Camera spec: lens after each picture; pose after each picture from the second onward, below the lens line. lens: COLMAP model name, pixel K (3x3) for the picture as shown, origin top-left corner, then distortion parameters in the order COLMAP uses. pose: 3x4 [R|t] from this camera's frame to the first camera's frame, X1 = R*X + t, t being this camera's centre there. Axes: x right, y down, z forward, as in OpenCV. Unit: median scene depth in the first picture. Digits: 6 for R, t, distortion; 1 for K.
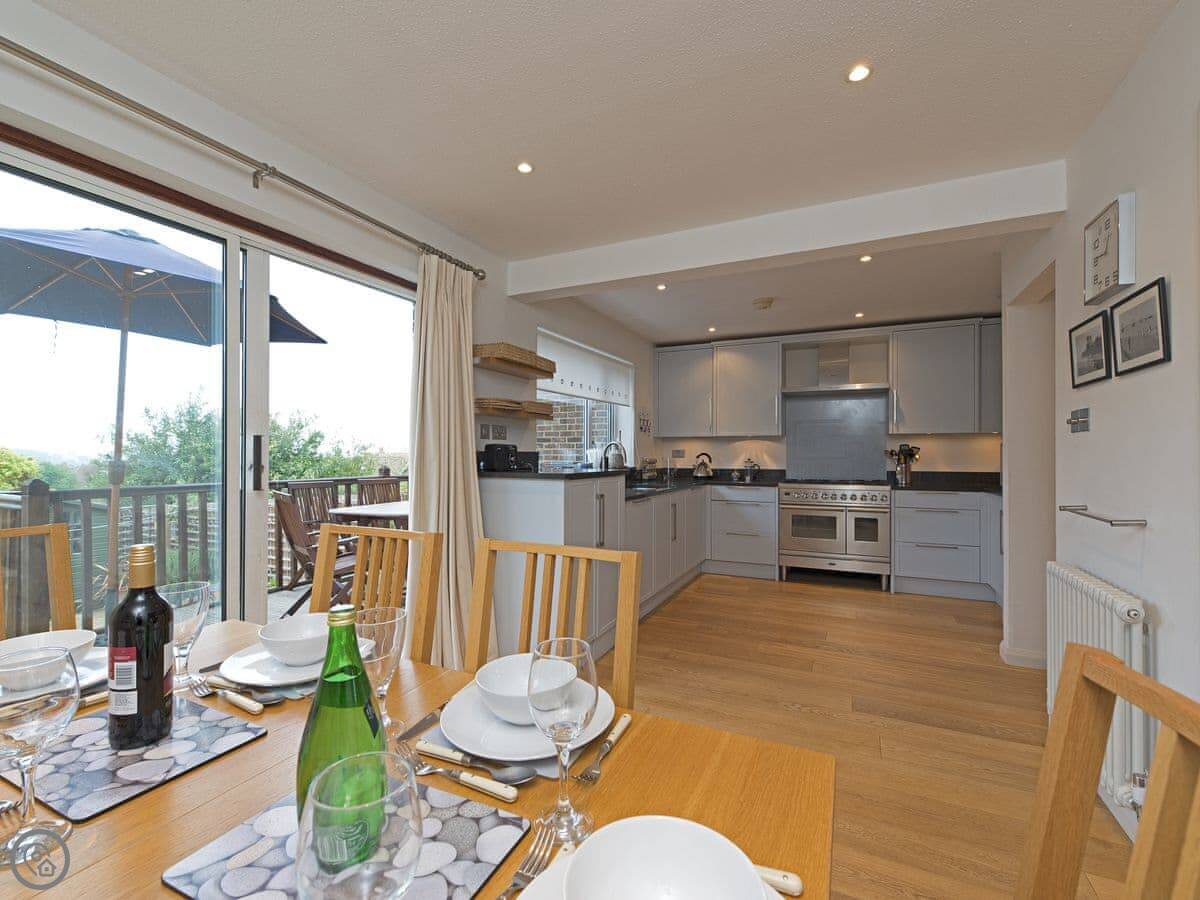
lens RADIAL K [[535.4, 0, 592.1], [0, 535.4, 448.5], [0, 0, 1]] dist [-0.004089, -0.000188]
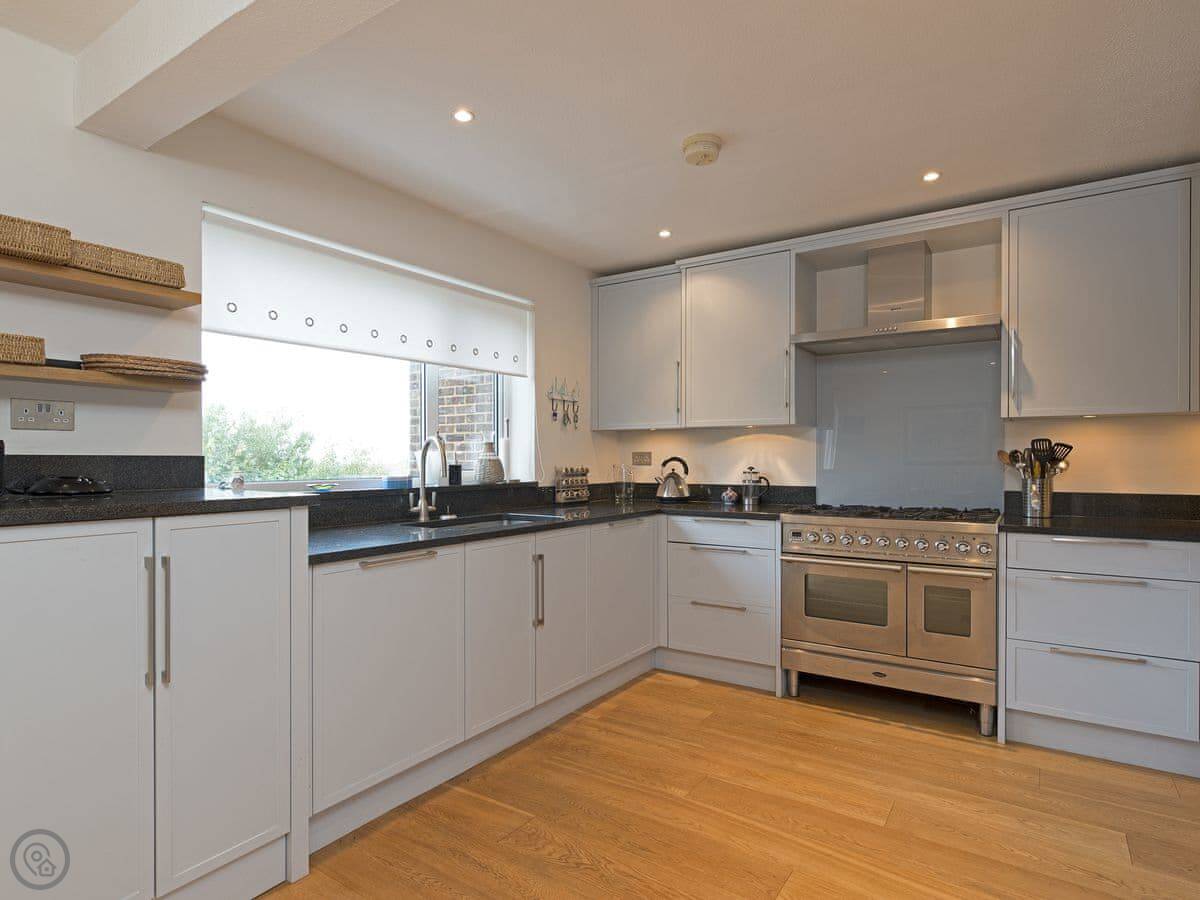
lens RADIAL K [[650.4, 0, 603.8], [0, 650.4, 459.3], [0, 0, 1]] dist [-0.004960, -0.000221]
pose [[0.990063, -0.002646, -0.140603, 0.242426], [0.004124, 0.999939, 0.010219, 0.003299], [0.140567, -0.010697, 0.990013, 0.310006]]
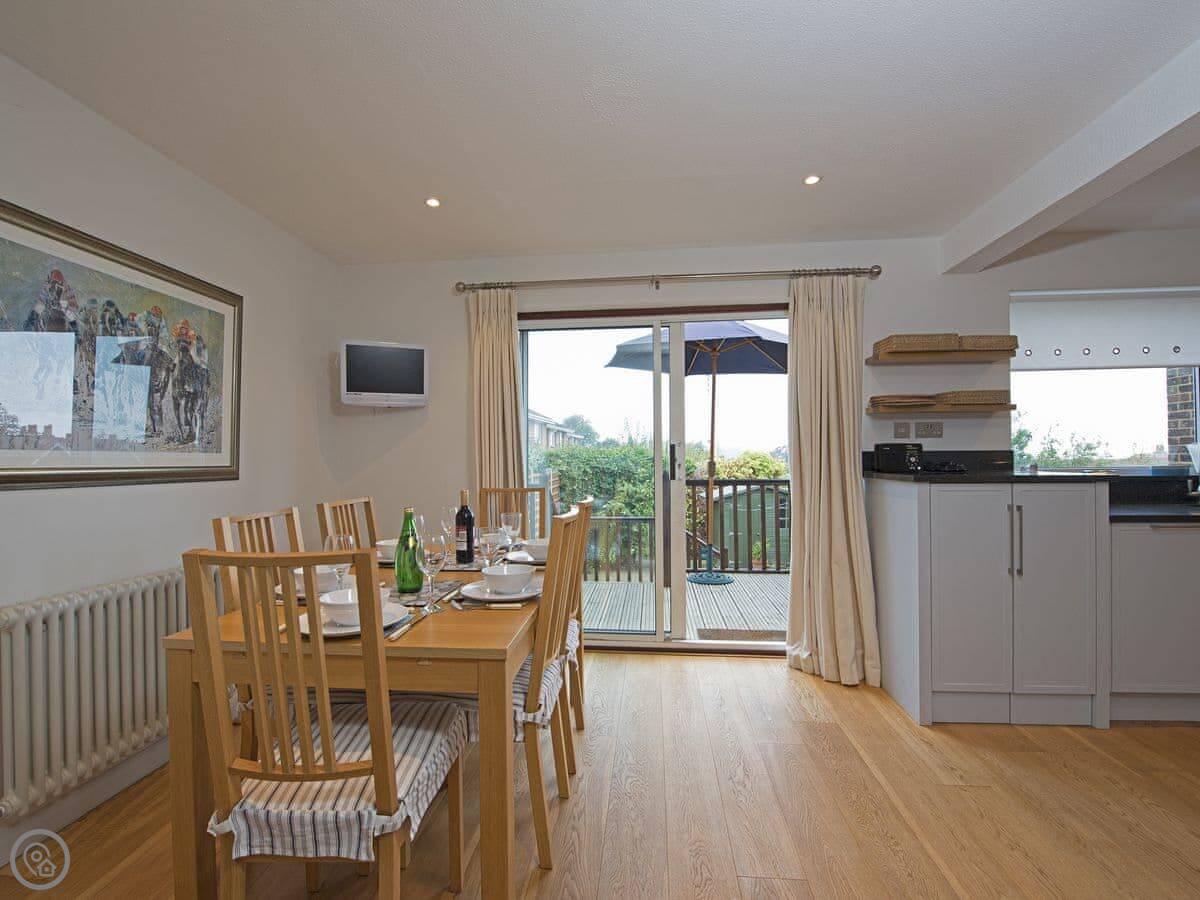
lens RADIAL K [[541.9, 0, 598.3], [0, 541.9, 453.0], [0, 0, 1]] dist [-0.016567, -0.000388]
pose [[0.338551, -0.014663, -0.940834, 0.300537], [0.018265, 0.999793, -0.009009, 0.004347], [0.940771, -0.014135, 0.338749, 0.103318]]
